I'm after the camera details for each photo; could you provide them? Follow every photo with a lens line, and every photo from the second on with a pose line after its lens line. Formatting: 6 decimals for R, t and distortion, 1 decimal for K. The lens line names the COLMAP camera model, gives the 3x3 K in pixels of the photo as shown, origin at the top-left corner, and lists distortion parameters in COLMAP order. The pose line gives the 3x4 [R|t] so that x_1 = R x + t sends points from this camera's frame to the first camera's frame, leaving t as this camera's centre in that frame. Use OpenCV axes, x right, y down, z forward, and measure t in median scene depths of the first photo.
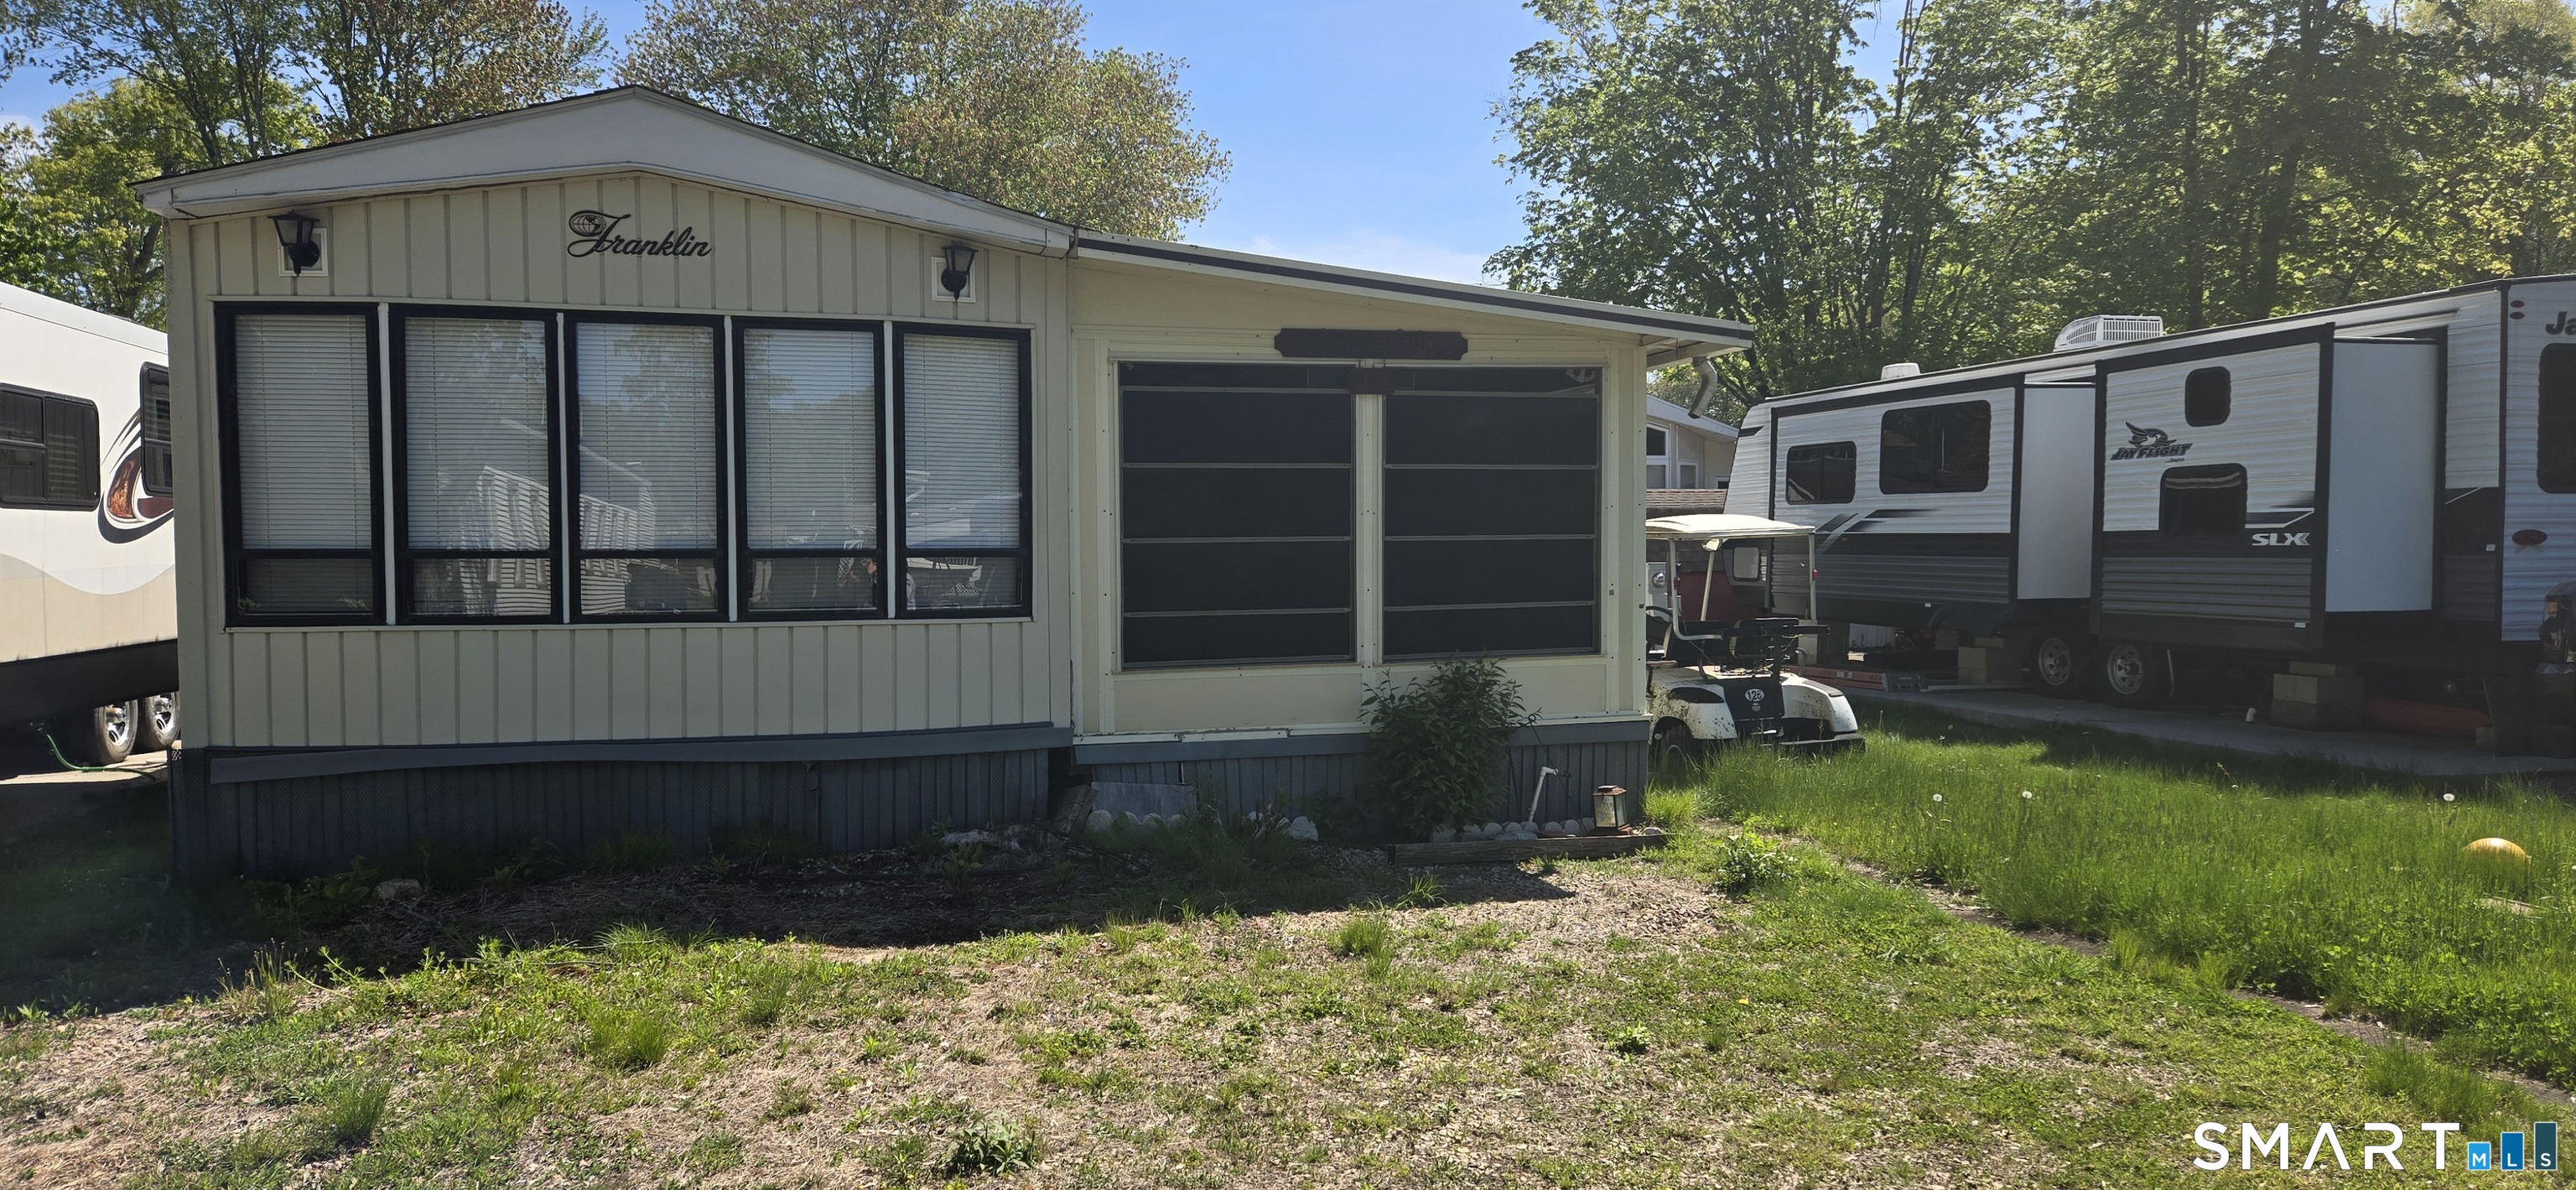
lens RADIAL K [[1695.6, 0, 1288.0], [0, 1695.6, 595.0], [0, 0, 1]] dist [0.087265, -0.076705]
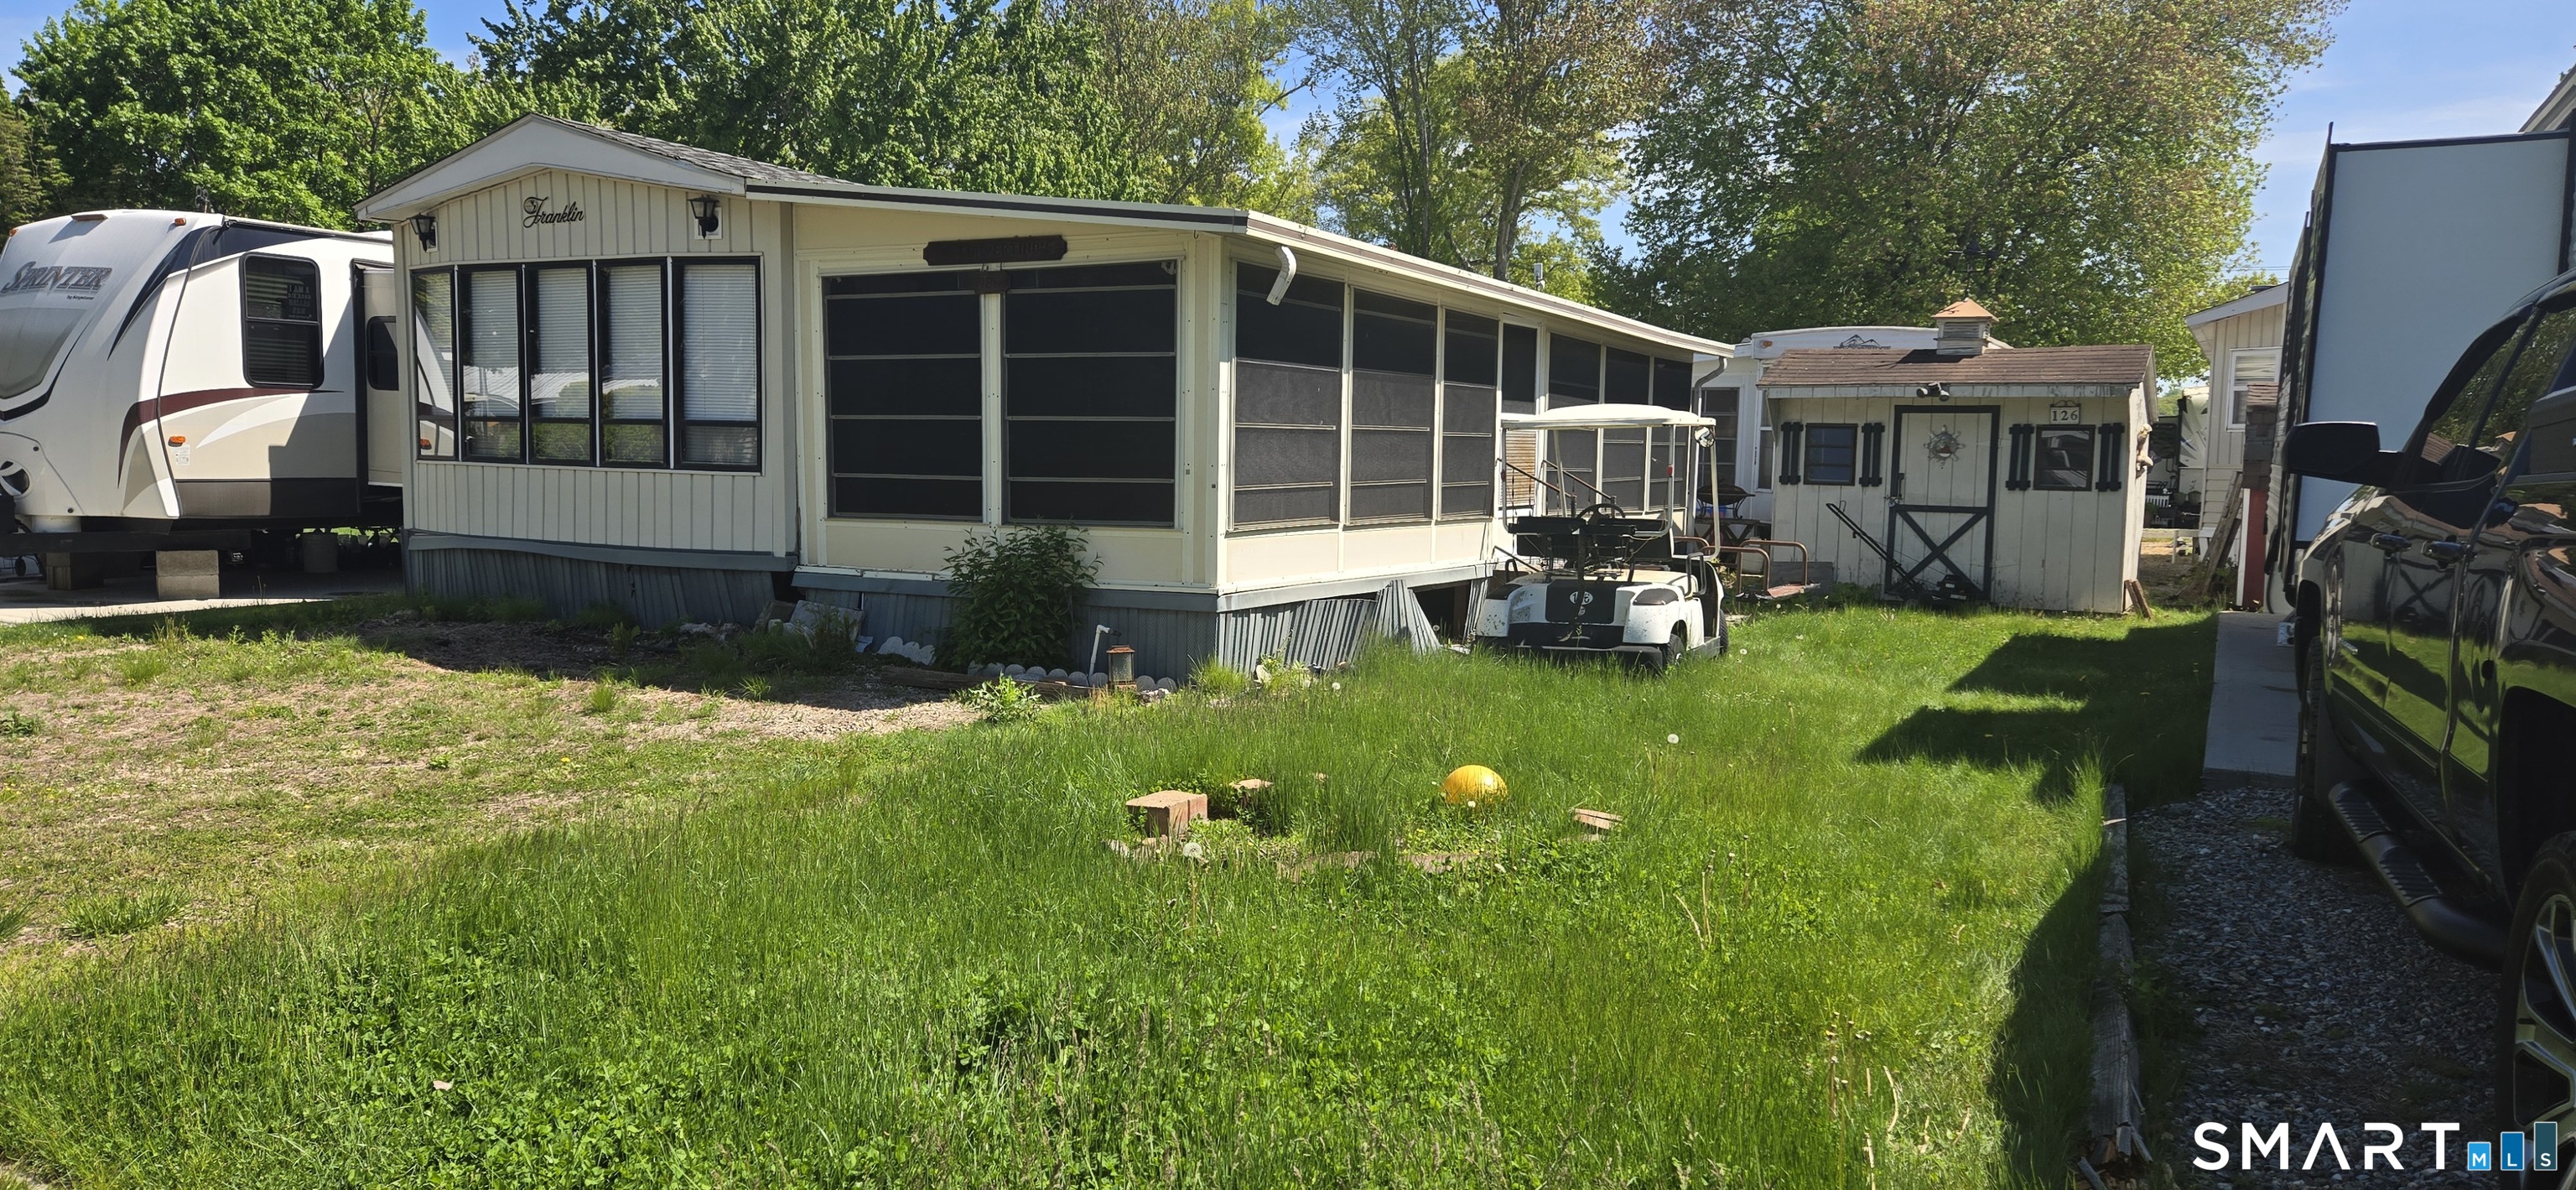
lens RADIAL K [[1715.5, 0, 1285.2], [0, 1715.5, 561.0], [0, 0, 1]] dist [0.035385, -0.077864]
pose [[0.749080, 0.066578, -0.659126, 1.016184], [-0.038682, 0.997635, 0.056810, -0.009637], [0.661350, -0.017059, 0.749884, 0.247828]]
